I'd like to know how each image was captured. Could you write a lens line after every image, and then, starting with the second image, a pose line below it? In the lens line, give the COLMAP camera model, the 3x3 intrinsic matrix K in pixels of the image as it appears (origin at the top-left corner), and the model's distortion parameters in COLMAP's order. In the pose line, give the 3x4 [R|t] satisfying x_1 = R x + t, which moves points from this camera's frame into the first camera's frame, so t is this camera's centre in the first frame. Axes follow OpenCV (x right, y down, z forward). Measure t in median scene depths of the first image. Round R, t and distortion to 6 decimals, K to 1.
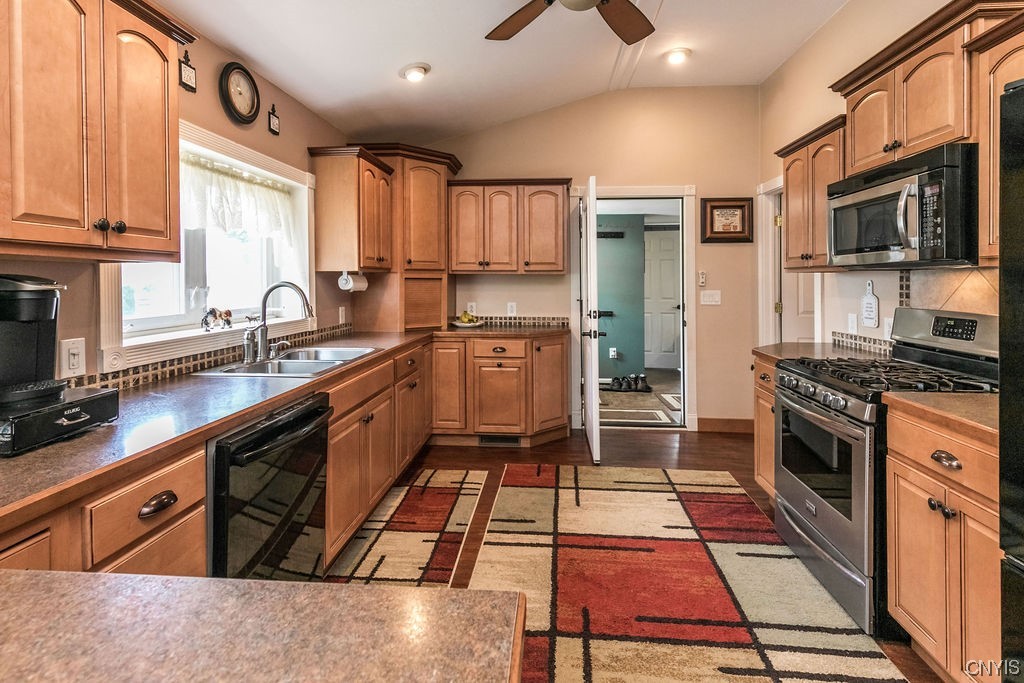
lens RADIAL K [[481.2, 0, 514.1], [0, 481.2, 284.9], [0, 0, 1]] dist [0.002202, -0.000187]
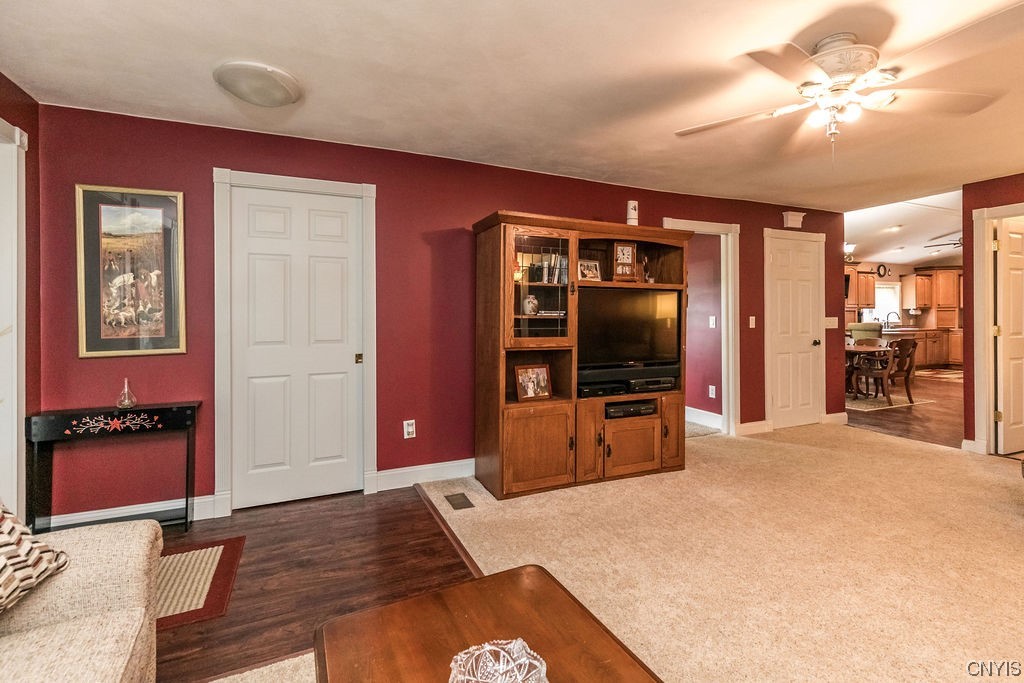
lens RADIAL K [[481.2, 0, 519.5], [0, 481.2, 316.9], [0, 0, 1]] dist [0.002202, -0.000187]
pose [[0.478693, 0.002092, -0.877980, 1.460255], [0.000813, 0.999996, 0.002826, 0.019815], [0.877982, -0.002067, 0.478689, -3.414507]]
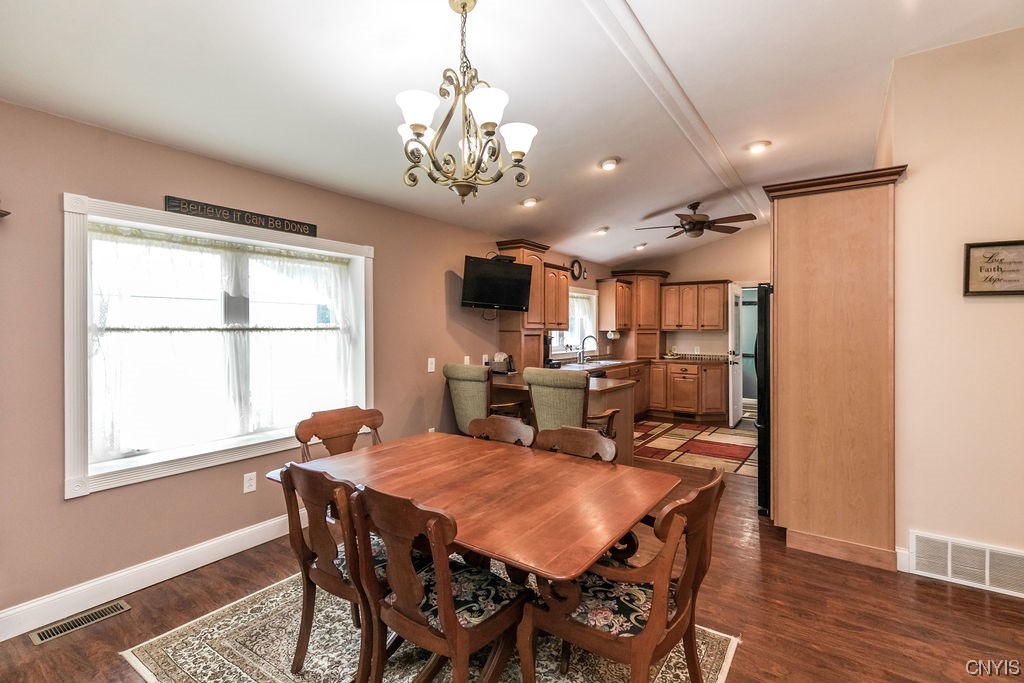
lens RADIAL K [[481.2, 0, 513.8], [0, 481.2, 336.6], [0, 0, 1]] dist [0.002202, -0.000187]
pose [[0.865273, 0.013502, -0.501120, 0.446637], [-0.008351, 0.999887, 0.012521, -0.026468], [0.501232, -0.006649, 0.865287, -1.351776]]
